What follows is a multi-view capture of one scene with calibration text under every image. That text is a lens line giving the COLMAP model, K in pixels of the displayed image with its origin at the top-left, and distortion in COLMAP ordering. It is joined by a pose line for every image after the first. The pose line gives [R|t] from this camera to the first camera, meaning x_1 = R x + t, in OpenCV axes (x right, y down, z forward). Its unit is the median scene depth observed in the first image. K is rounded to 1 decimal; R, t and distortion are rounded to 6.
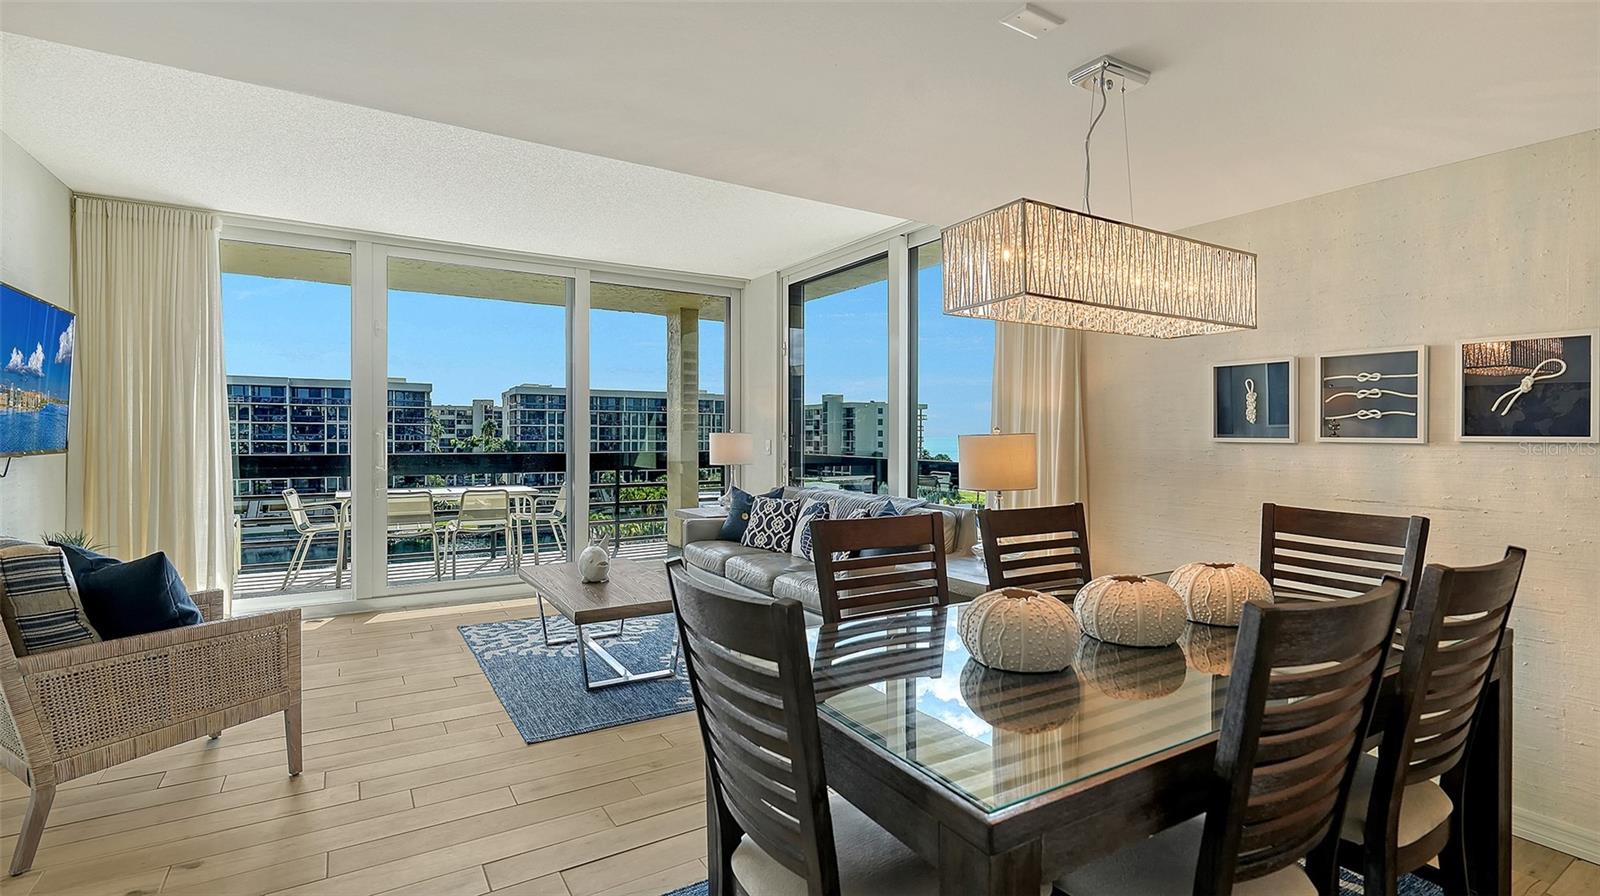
lens RADIAL K [[738.6, 0, 808.5], [0, 738.6, 447.0], [0, 0, 1]] dist [0.002517, -0.000290]
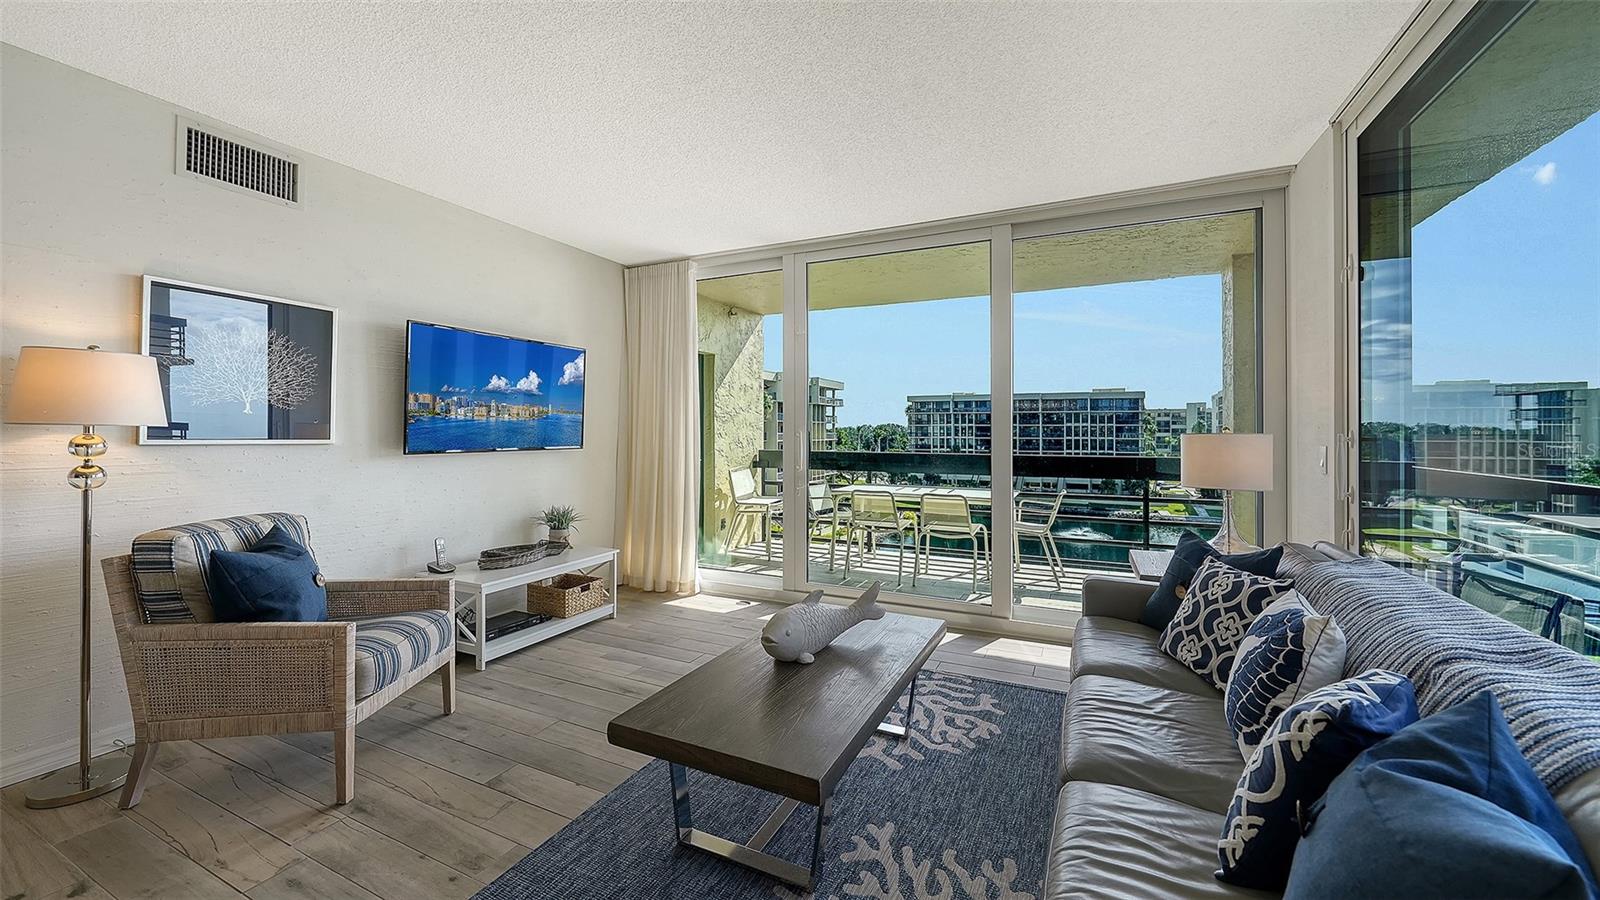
lens RADIAL K [[591.5, 0, 818.0], [0, 591.5, 436.3], [0, 0, 1]] dist [-0.000626, -0.000121]
pose [[0.541497, 0.003224, -0.840696, 0.109693], [-0.013196, 0.999902, -0.004666, -0.010153], [0.840599, 0.013620, 0.541487, 0.476138]]
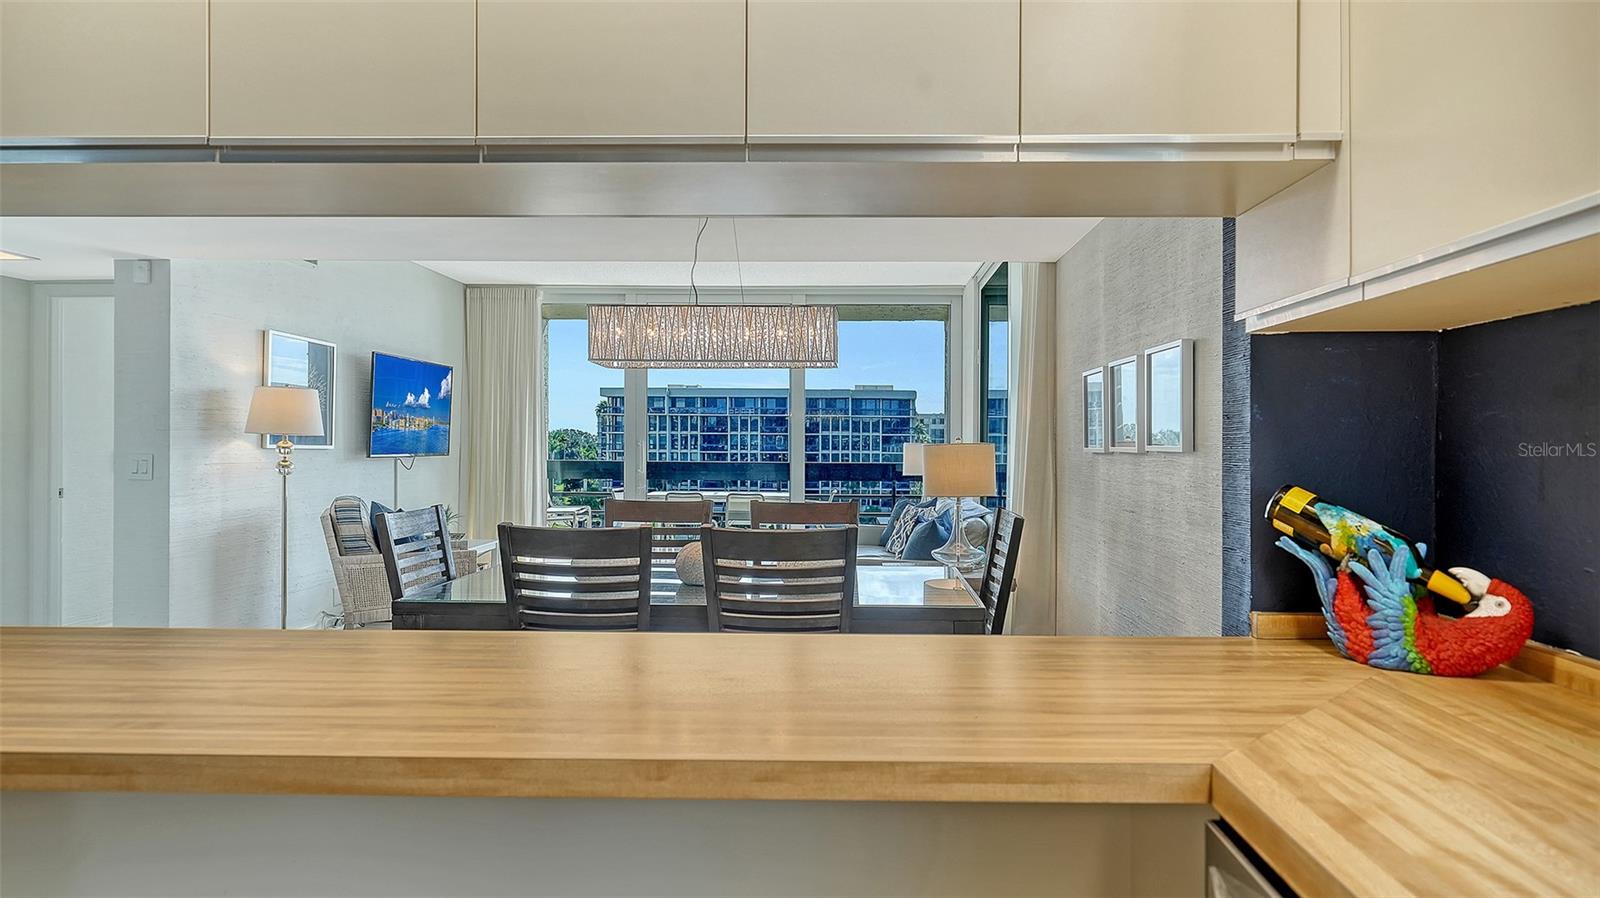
lens RADIAL K [[915.5, 0, 848.6], [0, 915.5, 449.9], [0, 0, 1]] dist [0.000033, -0.000197]
pose [[0.841853, 0.003579, -0.539695, 0.469607], [-0.010300, 0.999902, -0.009437, 0.003843], [0.539609, 0.013503, 0.841808, -0.110106]]
